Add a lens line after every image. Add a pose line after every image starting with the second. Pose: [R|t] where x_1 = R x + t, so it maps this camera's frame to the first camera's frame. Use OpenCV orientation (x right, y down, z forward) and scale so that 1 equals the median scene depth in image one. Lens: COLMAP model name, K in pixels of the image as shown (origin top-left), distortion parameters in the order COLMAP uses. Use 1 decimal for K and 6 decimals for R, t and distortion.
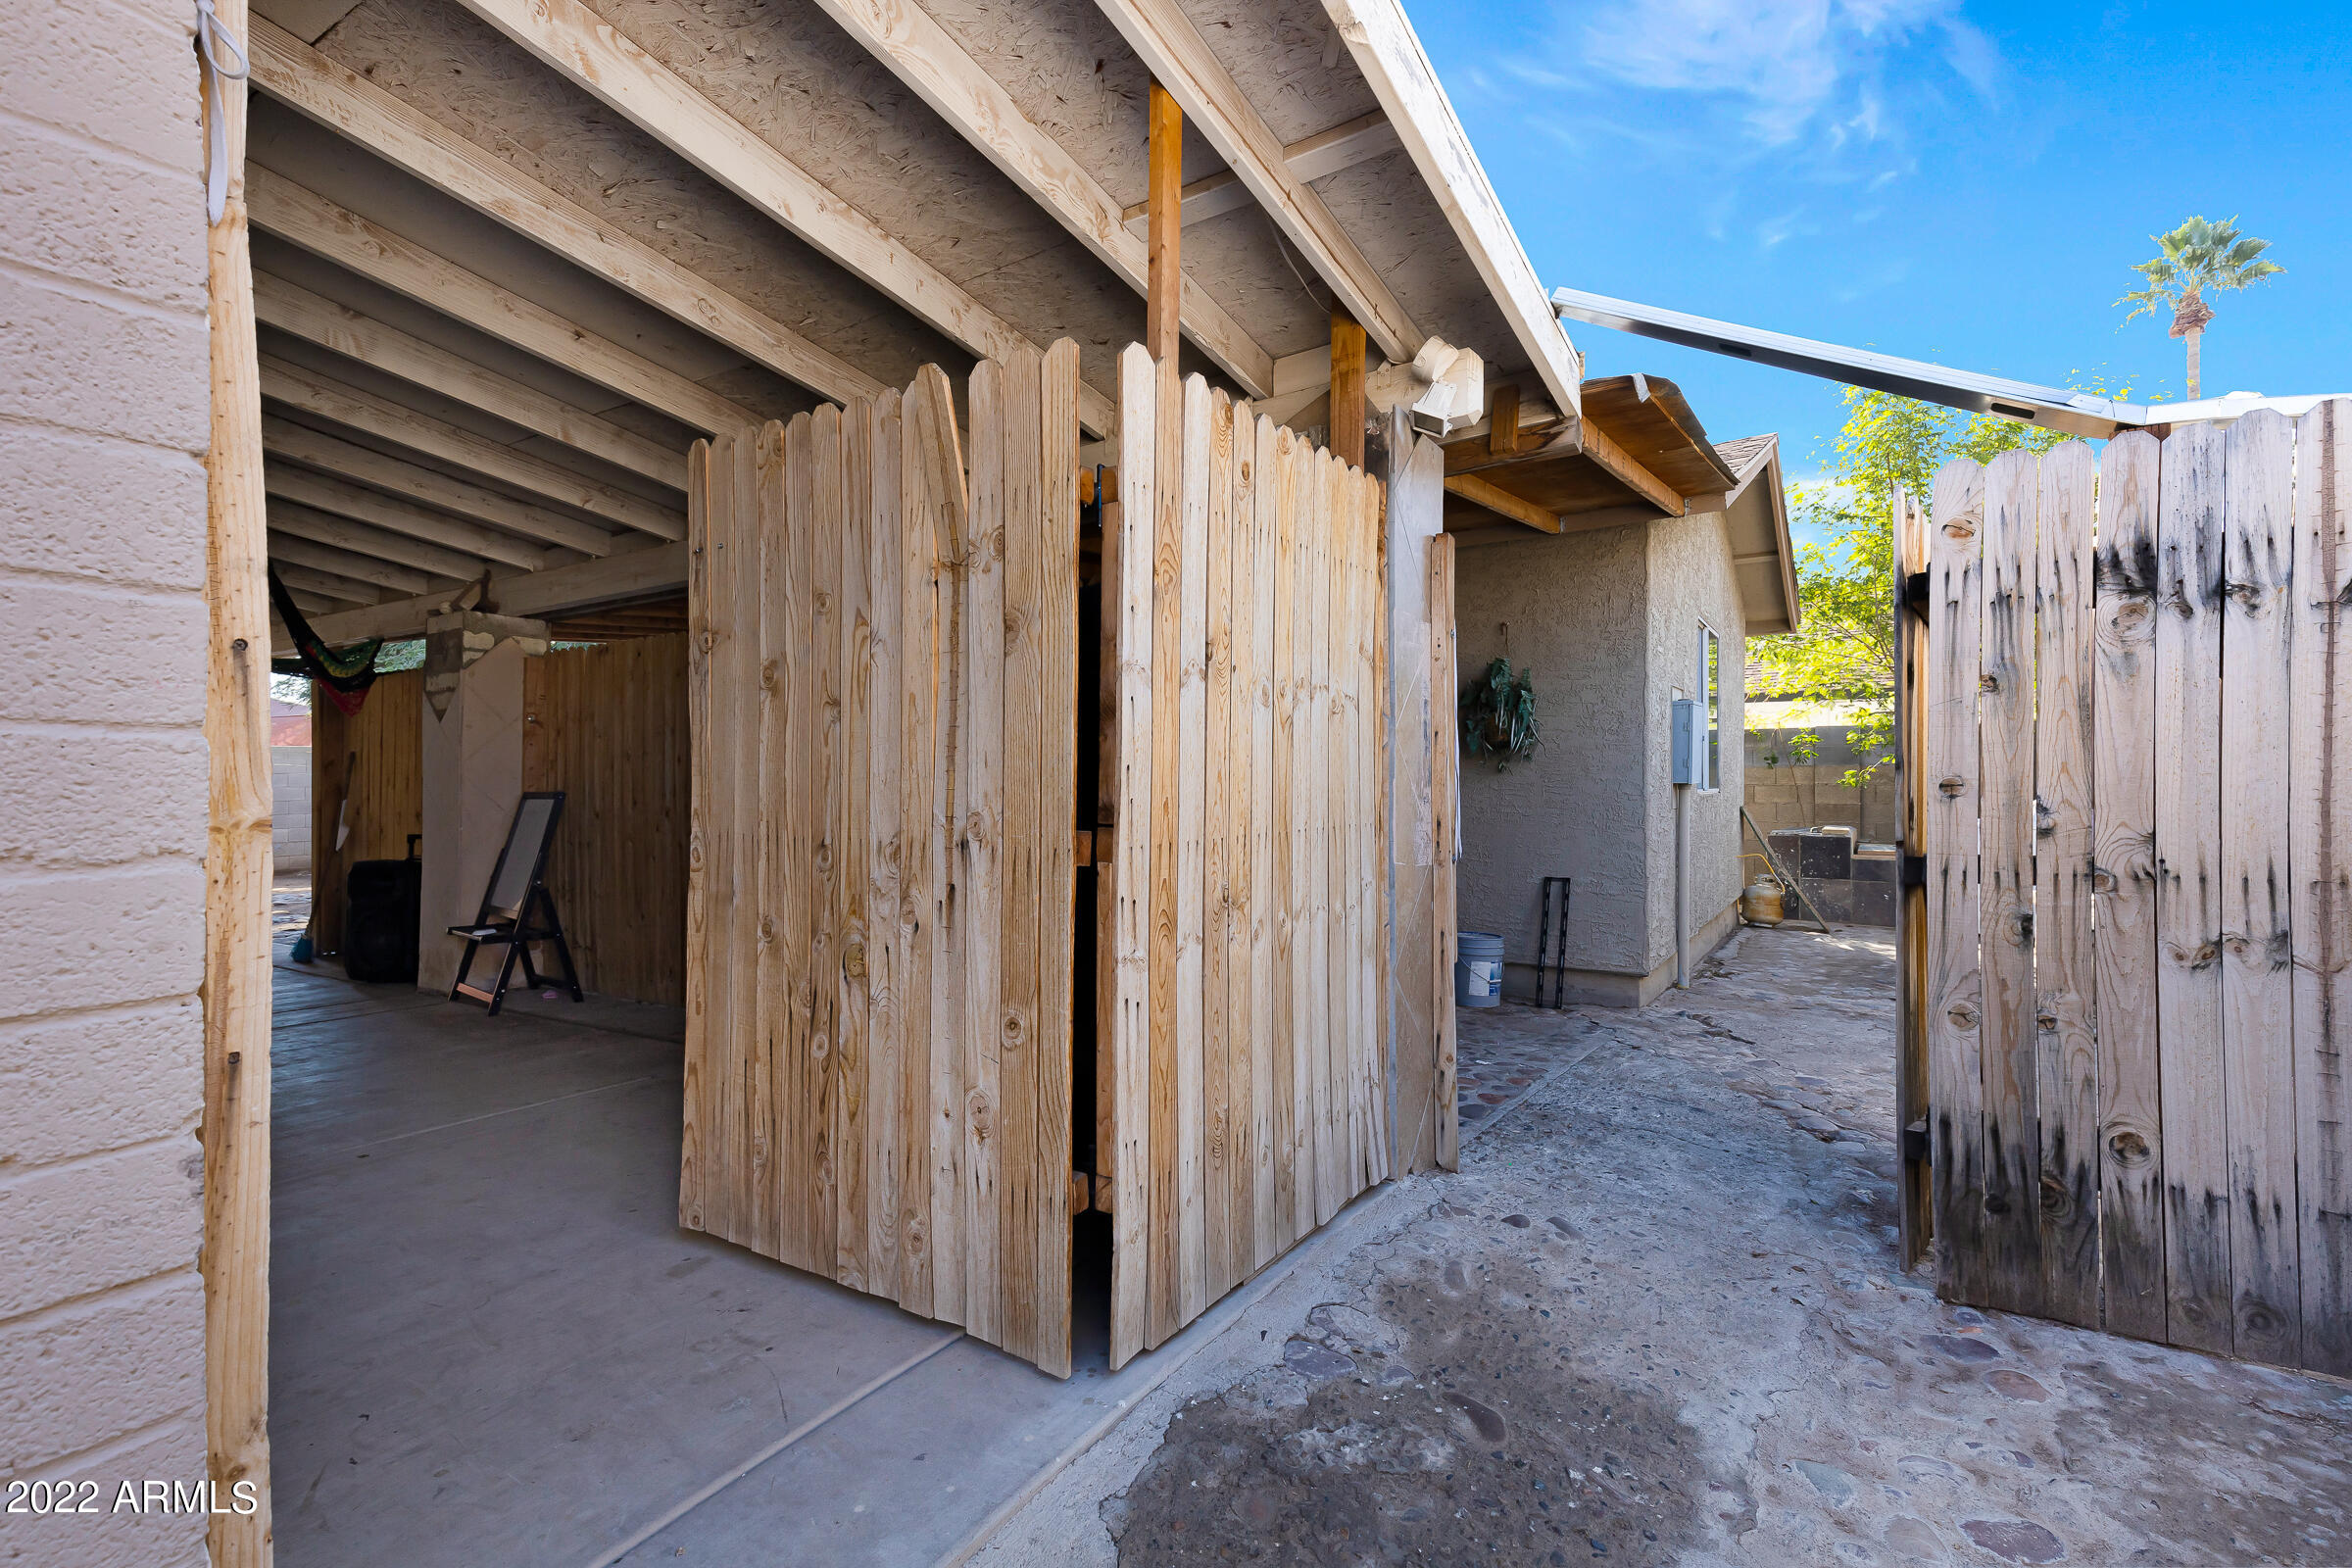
lens RADIAL K [[1047.4, 0, 1185.0], [0, 1047.4, 770.7], [0, 0, 1]] dist [0.051873, -0.000024]
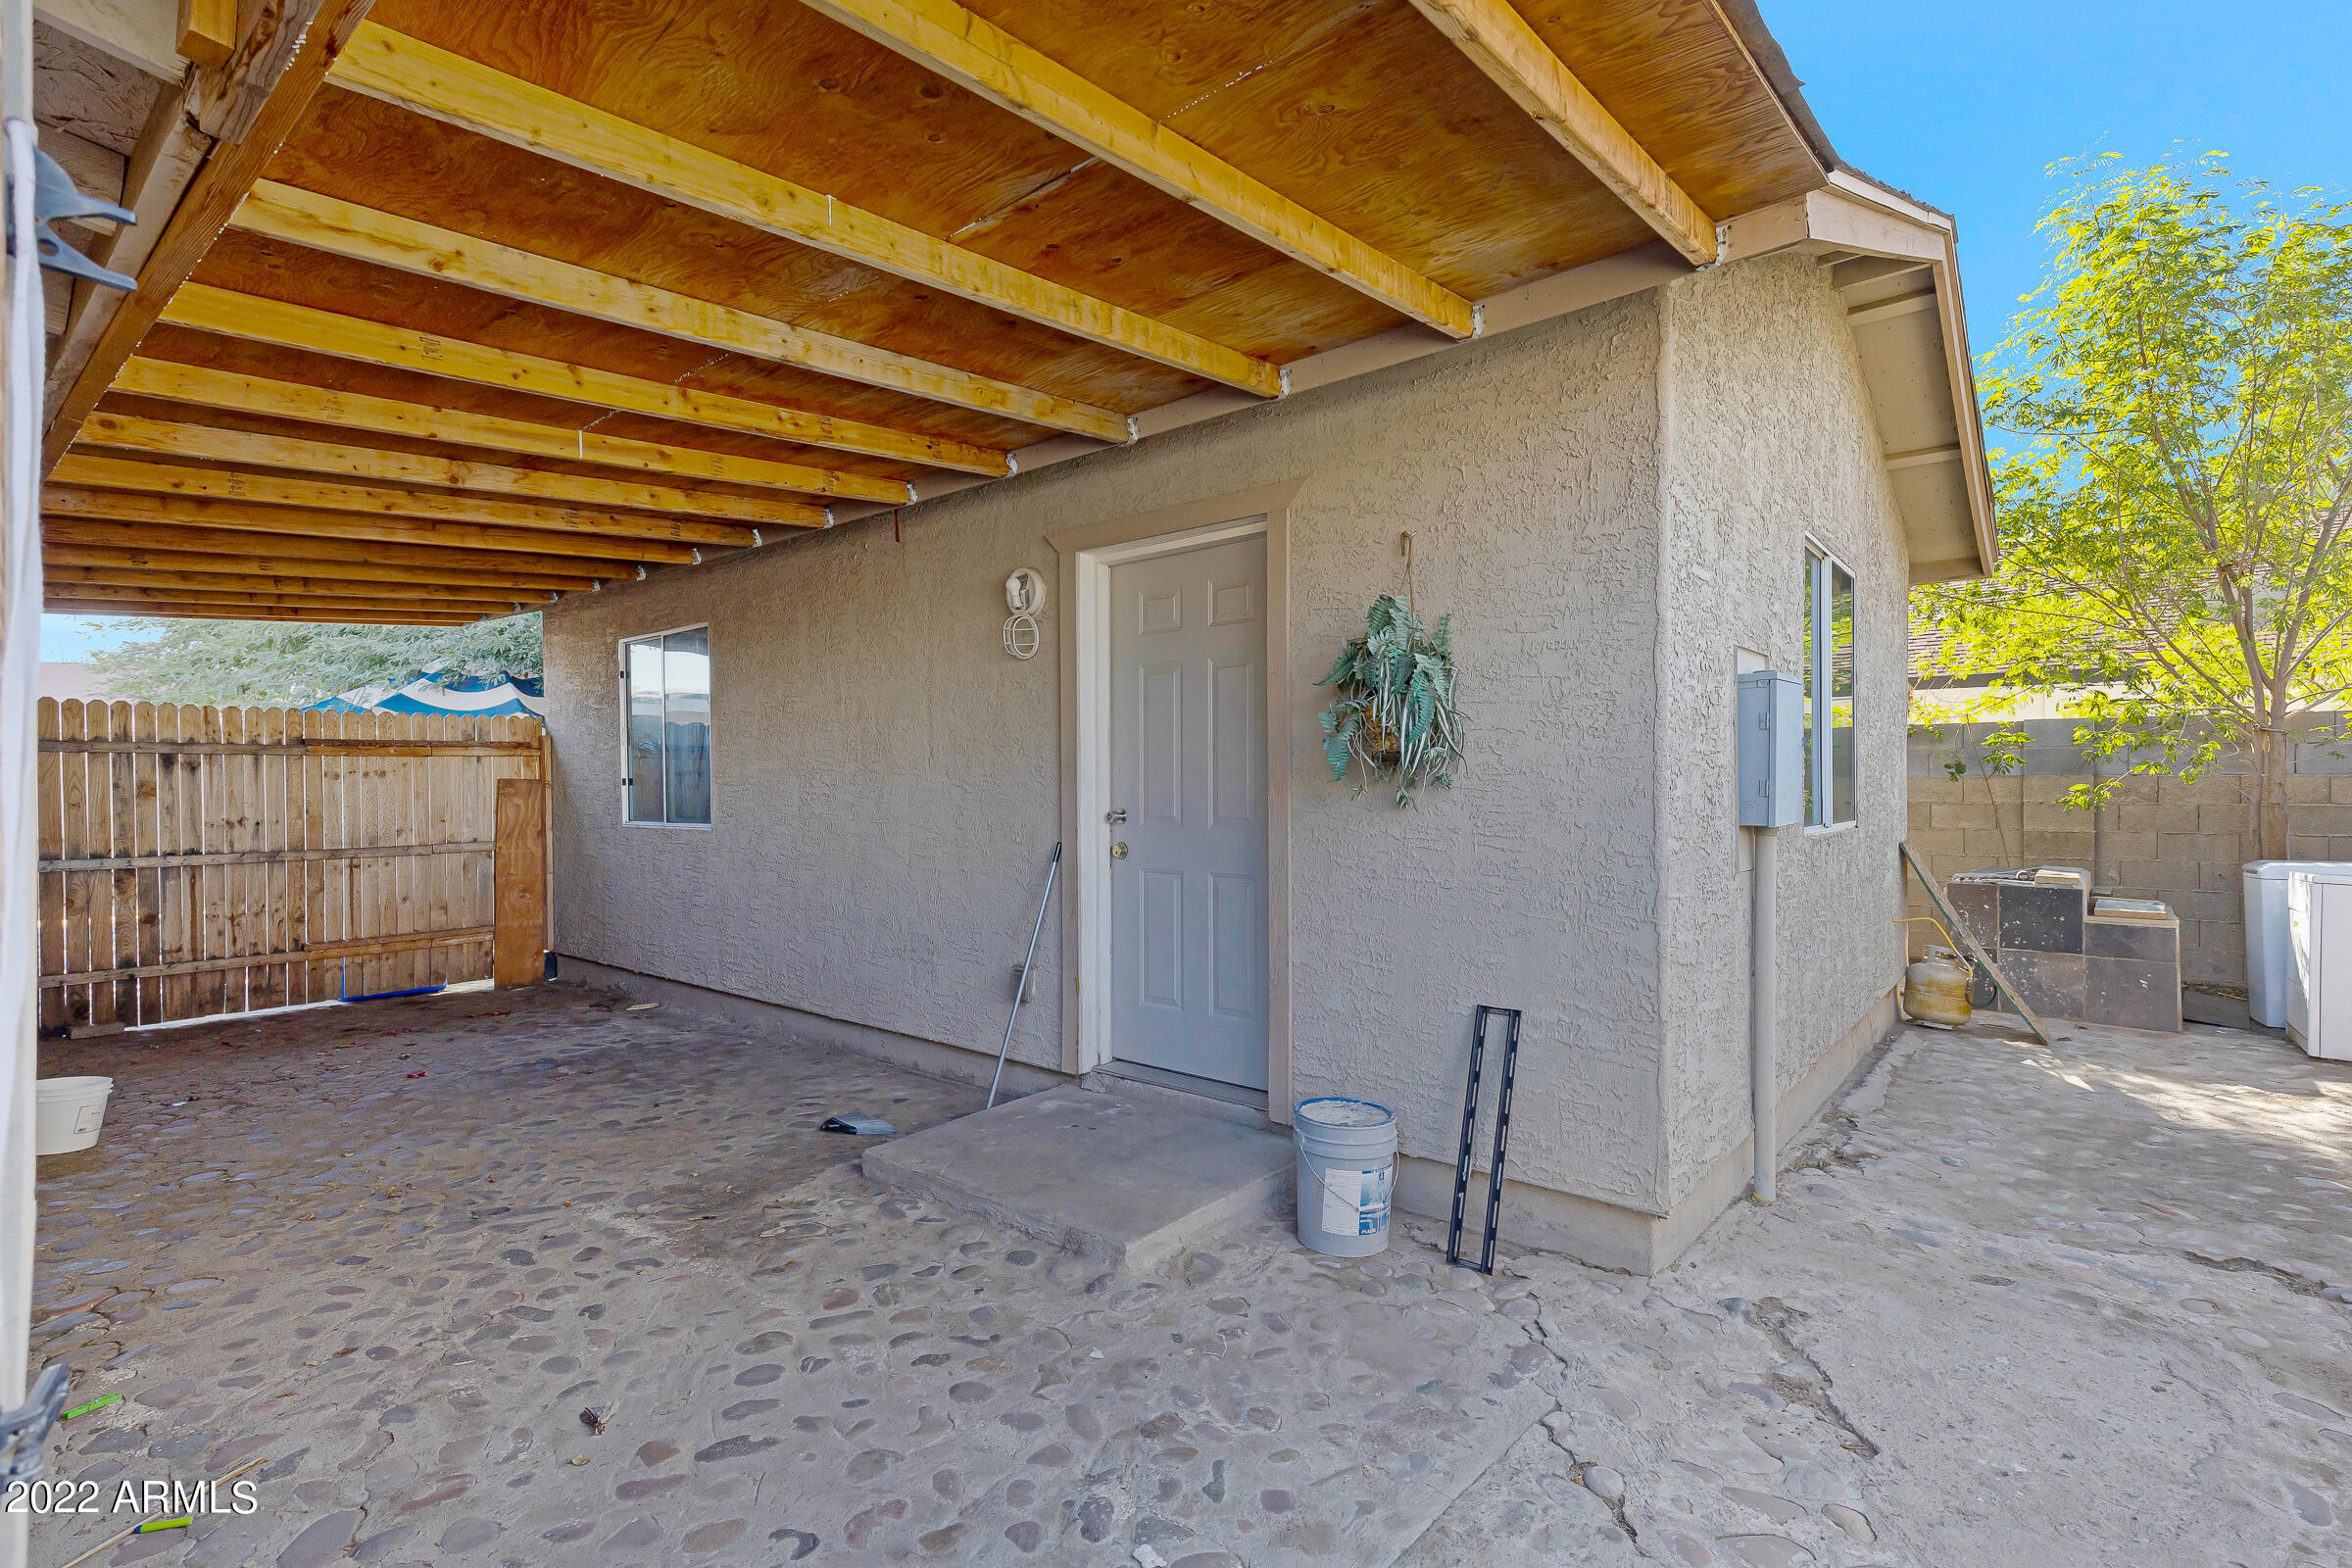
lens RADIAL K [[1094.2, 0, 1173.0], [0, 1094.2, 772.2], [0, 0, 1]] dist [0.031341, 0.000132]
pose [[0.993012, -0.001827, -0.118000, 0.242376], [0.001776, 0.999998, -0.000540, -0.015991], [0.118000, 0.000327, 0.993013, 0.409860]]
